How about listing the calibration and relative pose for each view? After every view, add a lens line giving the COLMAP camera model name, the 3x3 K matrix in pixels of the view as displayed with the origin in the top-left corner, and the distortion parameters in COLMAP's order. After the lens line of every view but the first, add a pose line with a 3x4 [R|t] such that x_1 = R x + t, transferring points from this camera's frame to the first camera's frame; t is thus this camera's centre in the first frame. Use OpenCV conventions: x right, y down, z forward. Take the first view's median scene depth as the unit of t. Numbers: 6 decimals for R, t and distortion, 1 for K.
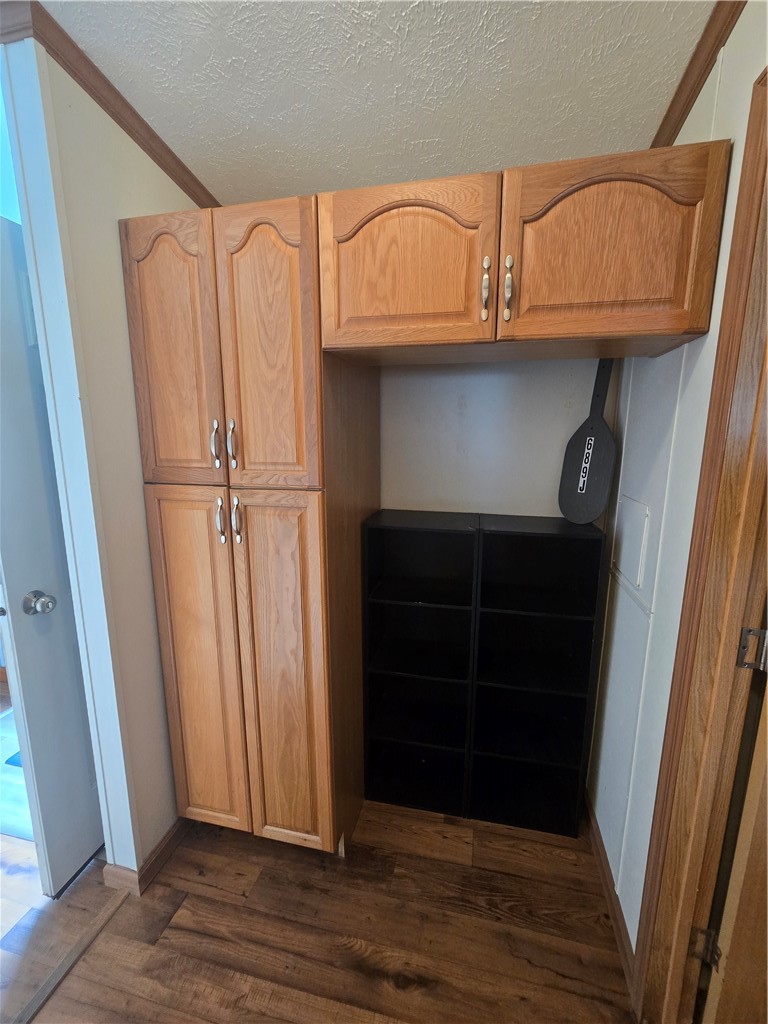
lens RADIAL K [[423.3, 0, 386.0], [0, 423.3, 512.7], [0, 0, 1]] dist [-0.000448, -0.001397]
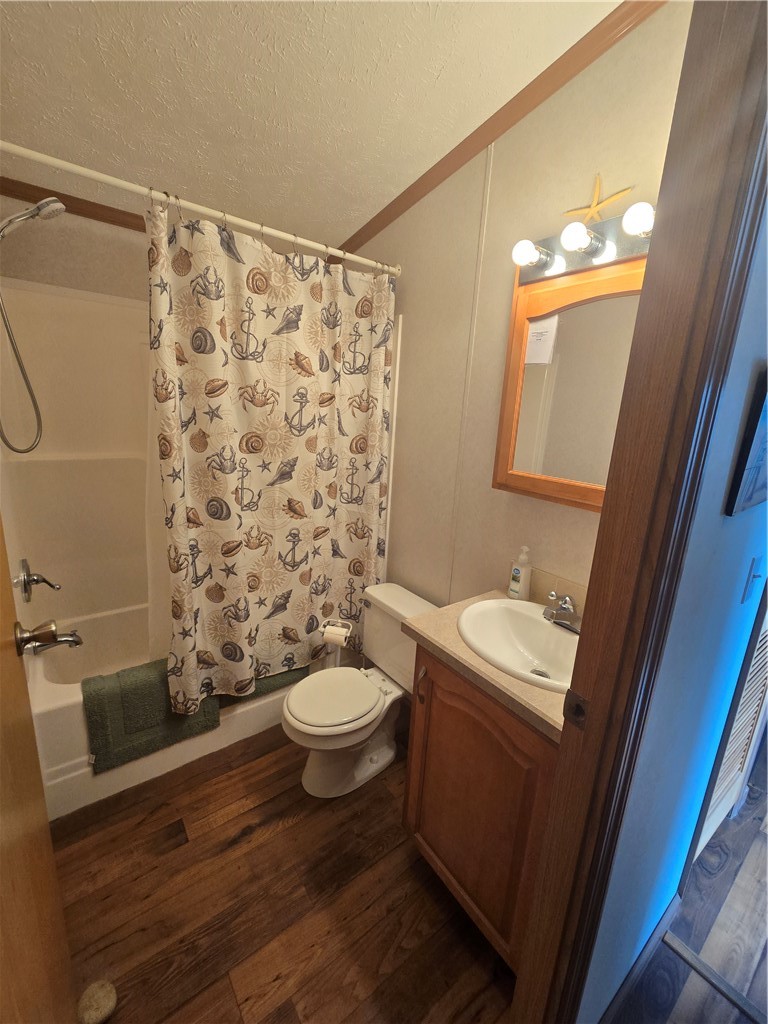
lens RADIAL K [[423.3, 0, 393.6], [0, 423.3, 509.4], [0, 0, 1]] dist [-0.000448, -0.001397]
pose [[-0.635774, 0.140697, -0.758944, 0.523952], [-0.196609, 0.921297, 0.335495, -0.301982], [0.746416, 0.362514, -0.558074, 1.475671]]
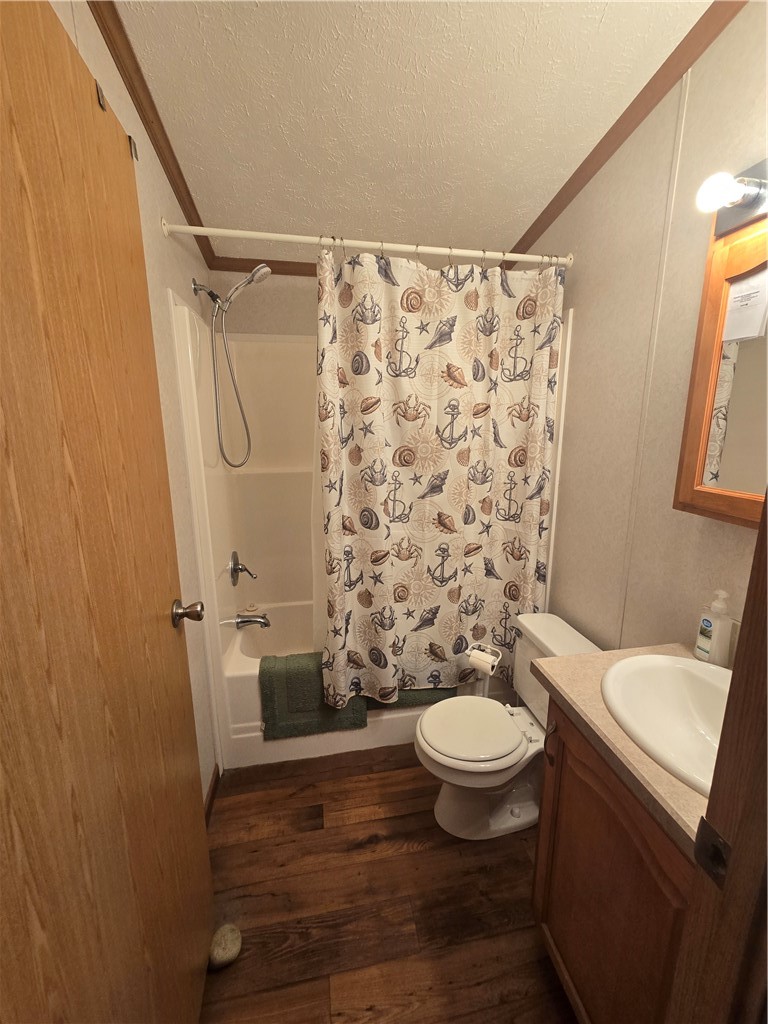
lens RADIAL K [[423.3, 0, 390.4], [0, 423.3, 508.7], [0, 0, 1]] dist [-0.000448, -0.001397]
pose [[-0.917413, 0.079297, -0.389955, 0.367479], [-0.073977, 0.928876, 0.362927, -0.298073], [0.390999, 0.361802, -0.846297, 1.523218]]
